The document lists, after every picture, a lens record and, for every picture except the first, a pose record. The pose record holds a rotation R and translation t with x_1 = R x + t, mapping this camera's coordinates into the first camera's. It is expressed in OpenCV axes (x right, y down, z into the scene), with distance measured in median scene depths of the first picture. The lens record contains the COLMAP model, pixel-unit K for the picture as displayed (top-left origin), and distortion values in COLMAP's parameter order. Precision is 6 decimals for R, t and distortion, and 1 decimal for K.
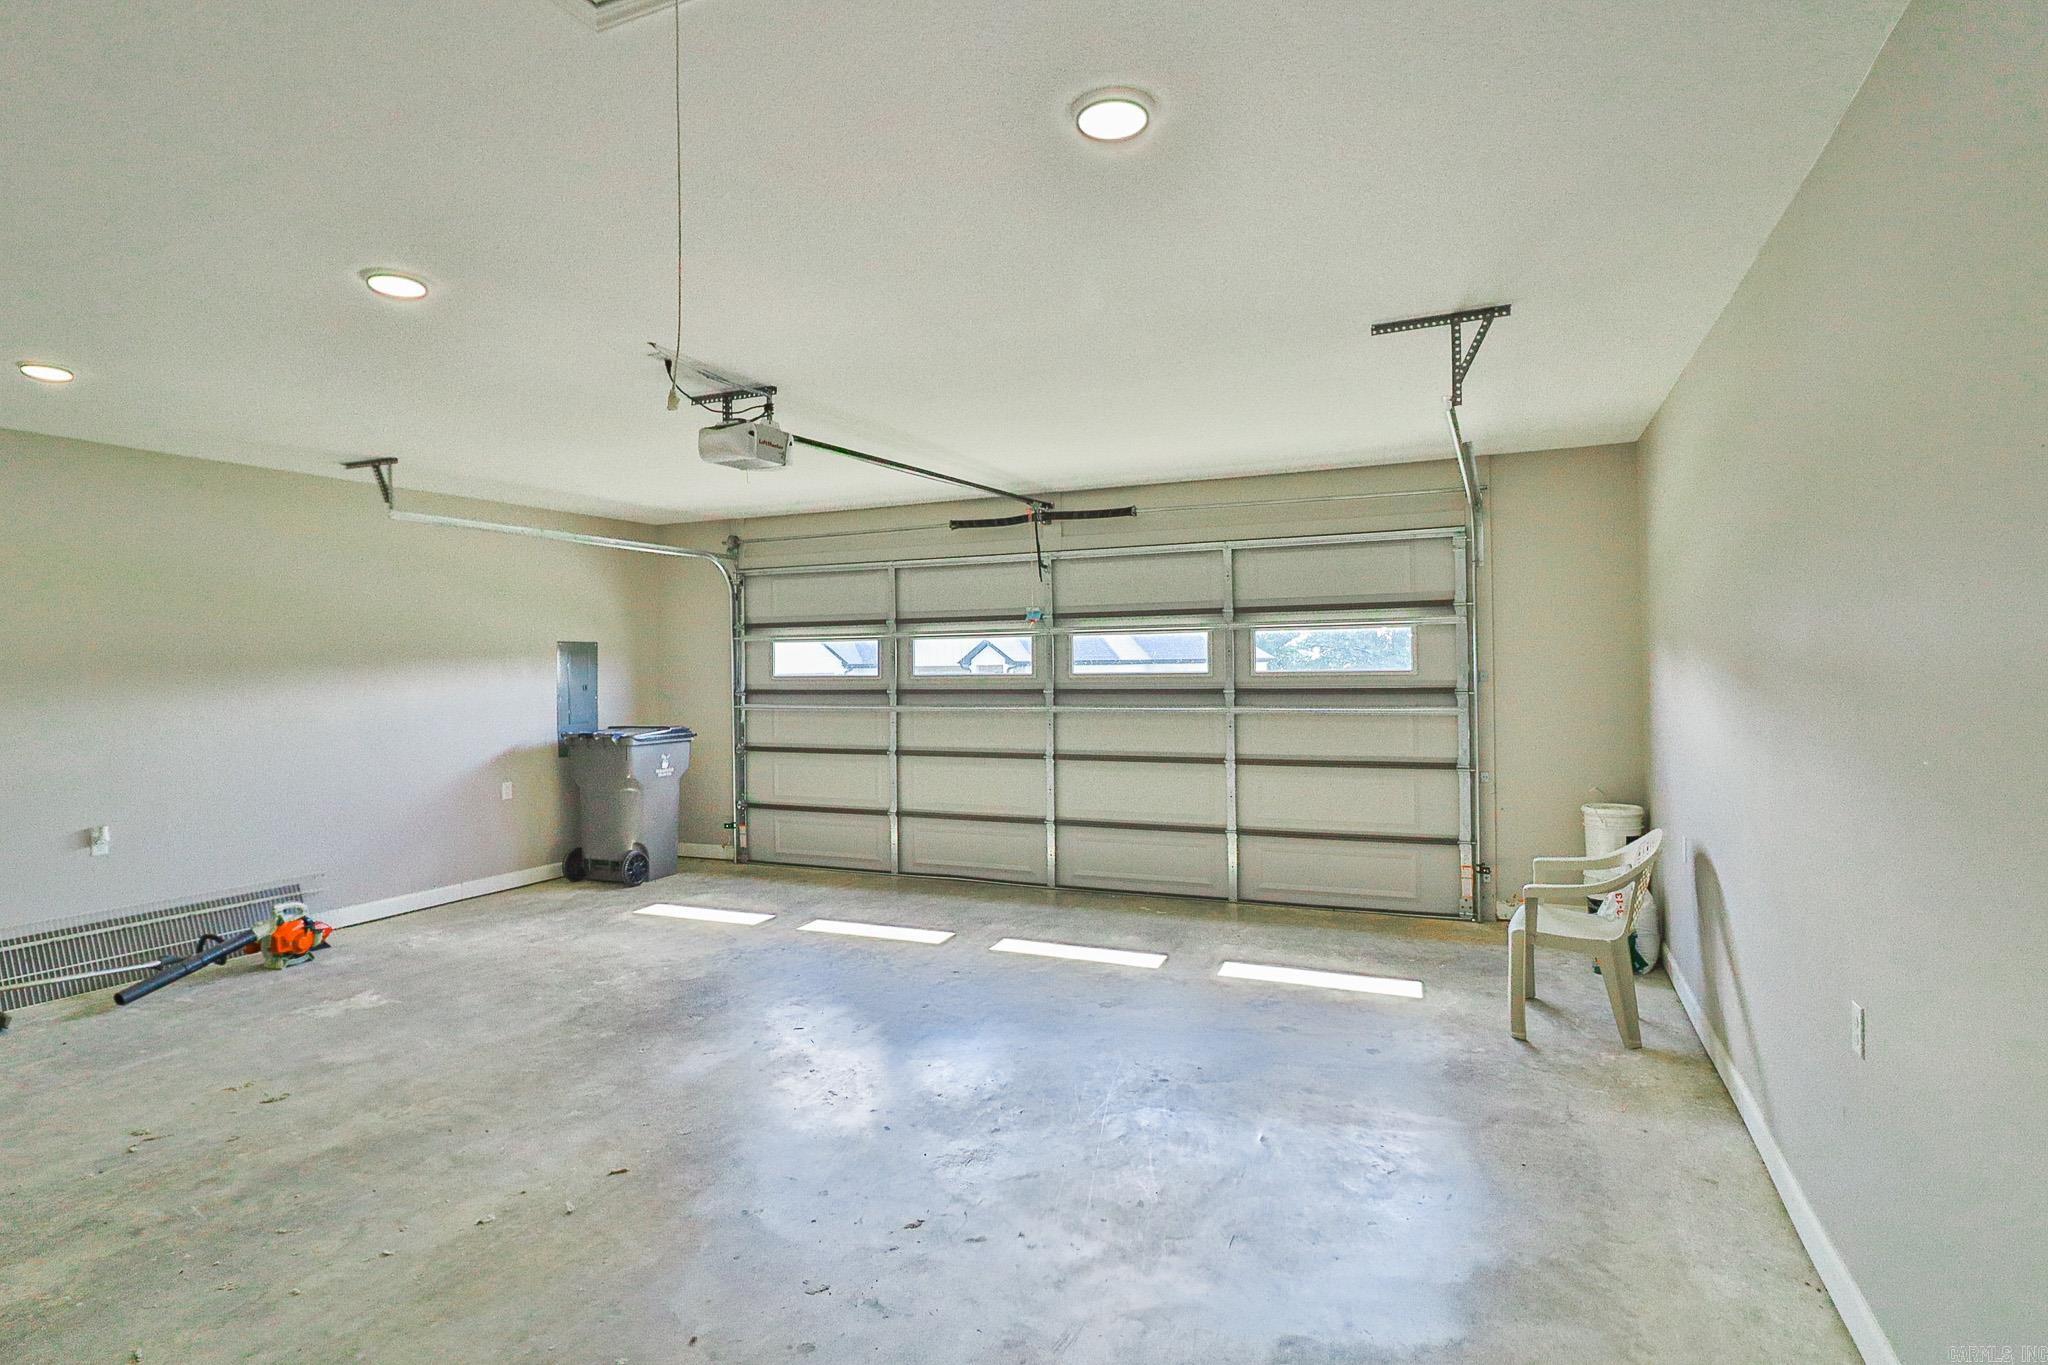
lens RADIAL K [[1071.4, 0, 1033.5], [0, 1071.4, 672.7], [0, 0, 1]] dist [-0.011146, -0.000487]
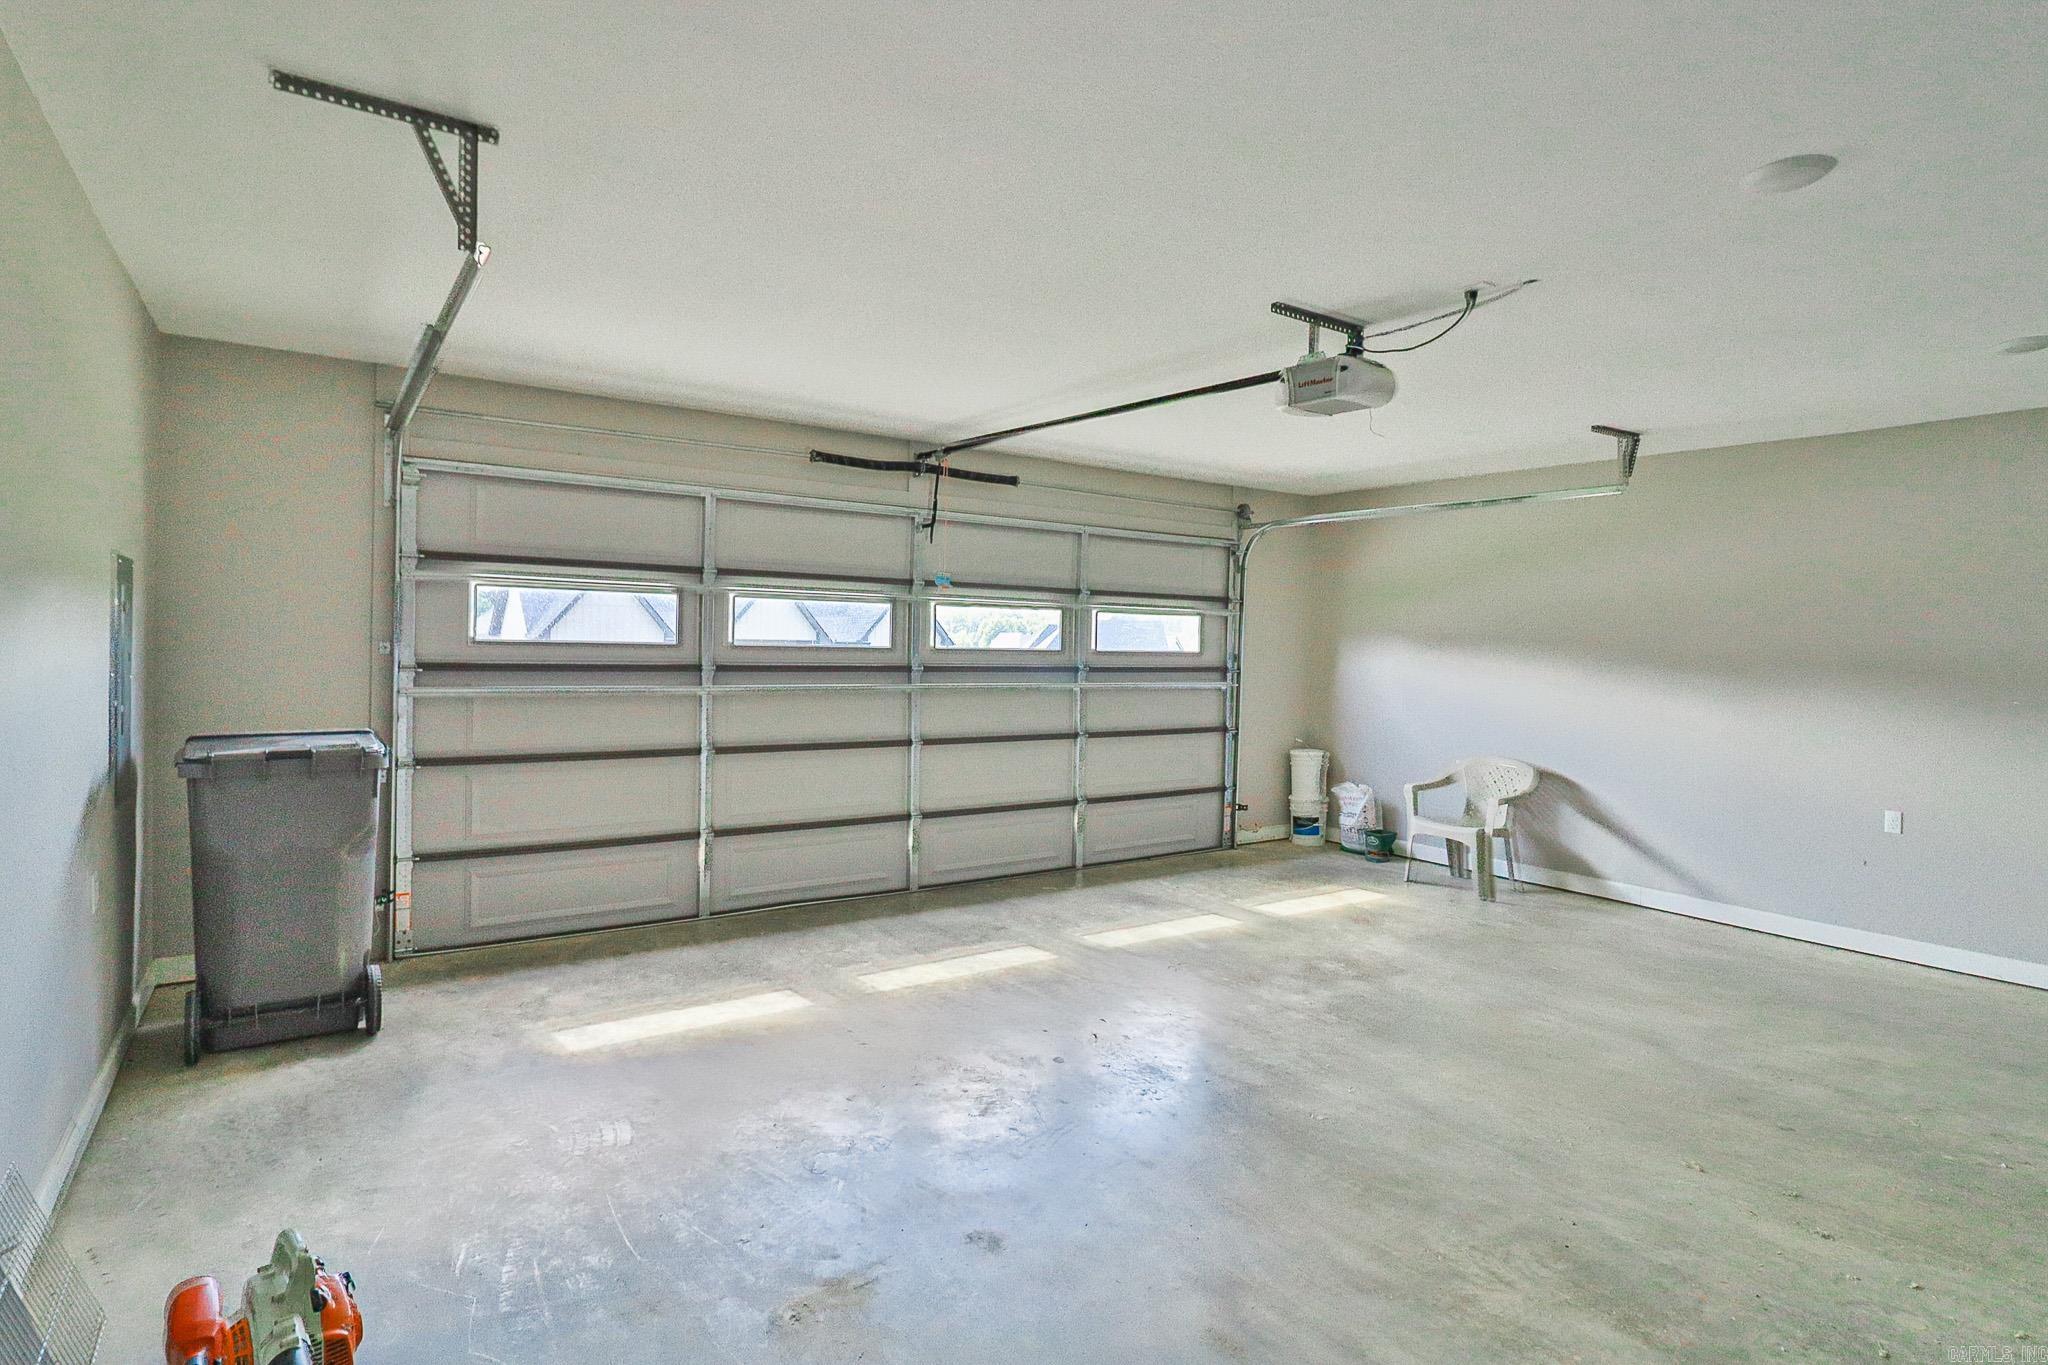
lens RADIAL K [[1071.4, 0, 1033.5], [0, 1071.4, 672.7], [0, 0, 1]] dist [-0.011146, -0.000487]
pose [[0.504258, -0.003898, 0.863544, -0.741967], [-0.025639, 0.999481, 0.019482, 0.002245], [-0.863173, -0.031964, 0.503896, 0.501322]]
